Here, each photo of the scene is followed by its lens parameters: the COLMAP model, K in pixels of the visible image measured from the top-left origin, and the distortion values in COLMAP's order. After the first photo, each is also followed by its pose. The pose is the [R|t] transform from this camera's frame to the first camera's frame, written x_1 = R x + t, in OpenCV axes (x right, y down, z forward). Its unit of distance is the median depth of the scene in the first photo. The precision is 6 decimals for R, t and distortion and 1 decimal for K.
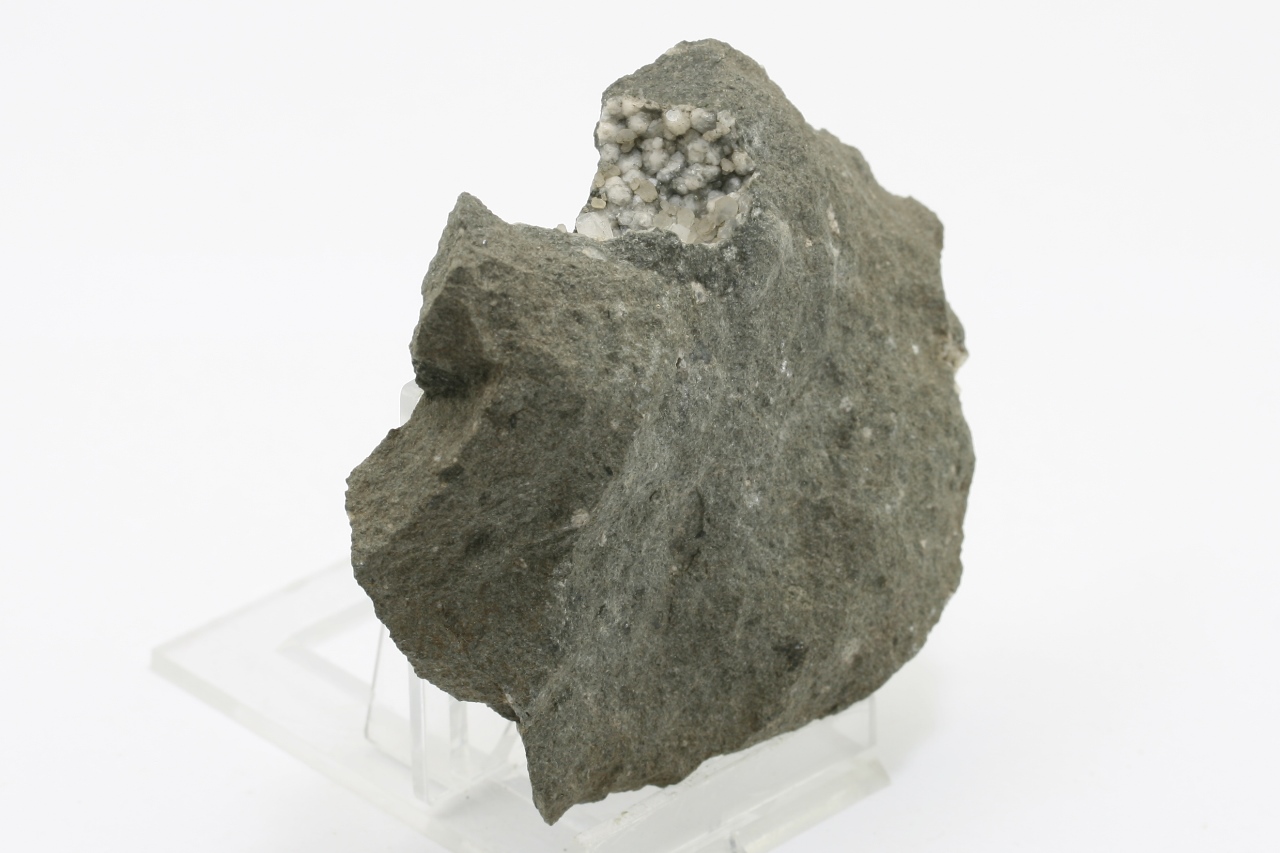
lens RADIAL K [[5823.6, 0, 641.1], [0, 5823.6, 426.7], [0, 0, 1]] dist [-0.040170, 0.000000]
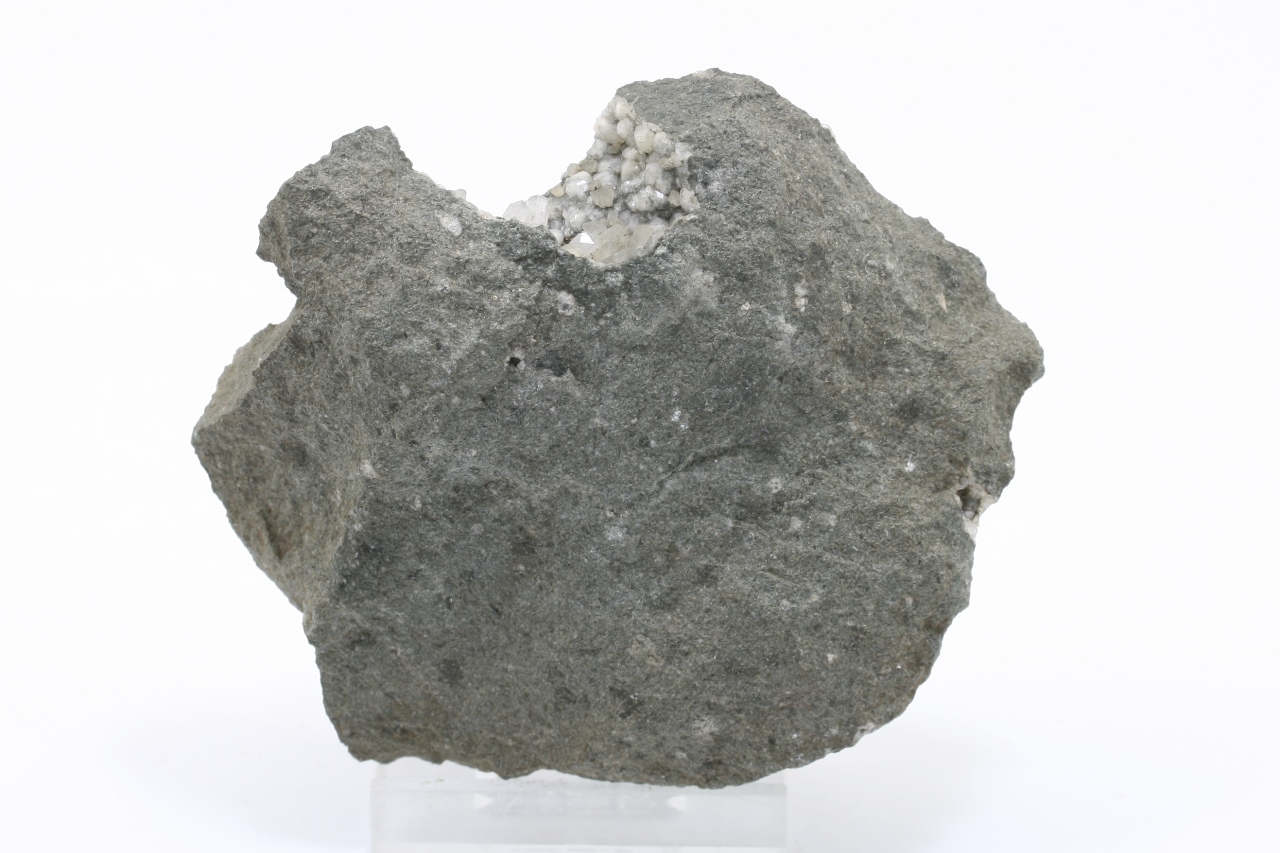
lens RADIAL K [[5823.6, 0, 638.9], [0, 5823.6, 425.6], [0, 0, 1]] dist [-0.040170, 0.000000]
pose [[0.698010, 0.343247, -0.628461, 0.635146], [-0.327512, 0.933485, 0.146086, -0.149616], [0.636803, 0.103859, 0.764000, 0.257750]]
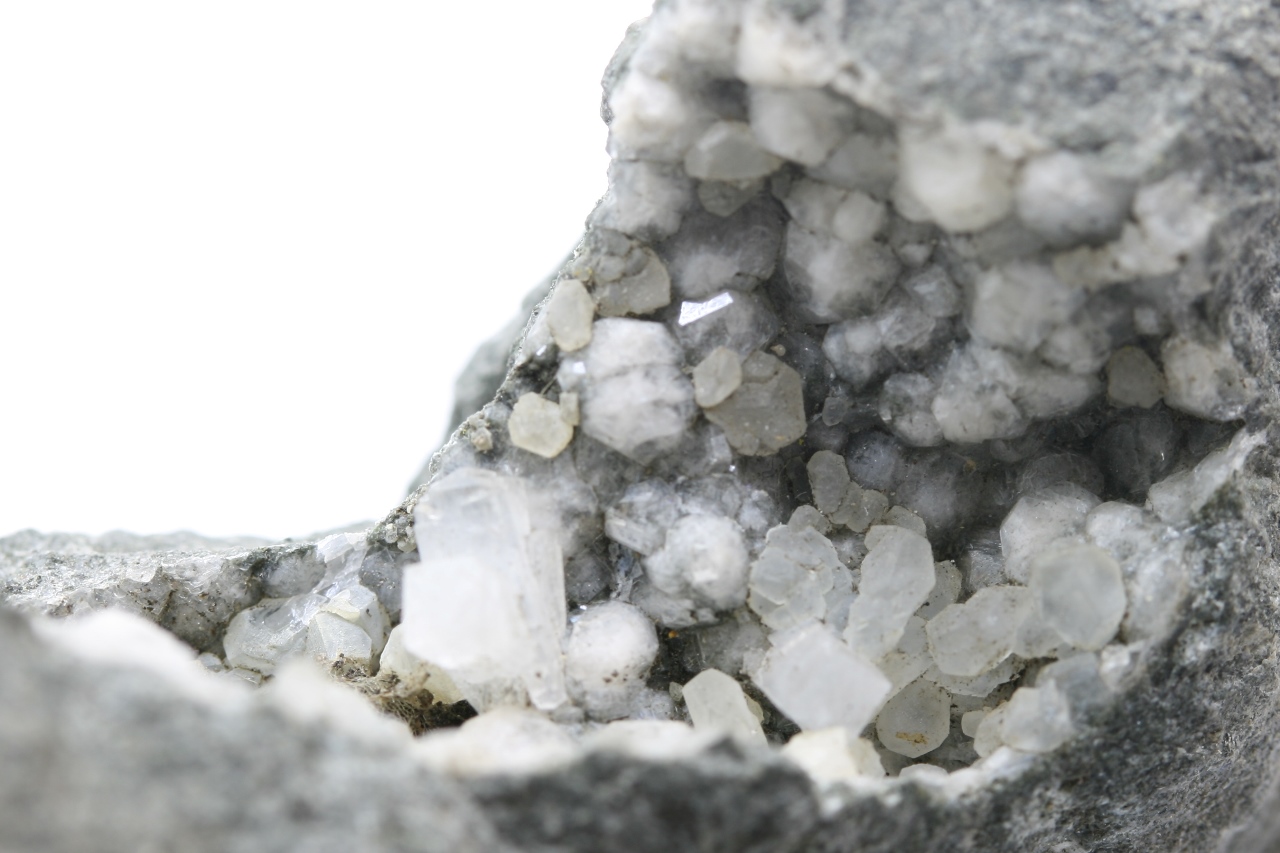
lens RADIAL K [[5823.6, 0, 638.9], [0, 5823.6, 426.3], [0, 0, 1]] dist [-0.040170, 0.000000]
pose [[0.971108, 0.236597, -0.031164, 0.003560], [-0.199293, 0.875876, 0.439459, -0.139881], [0.131271, -0.420551, 0.897722, 0.792471]]
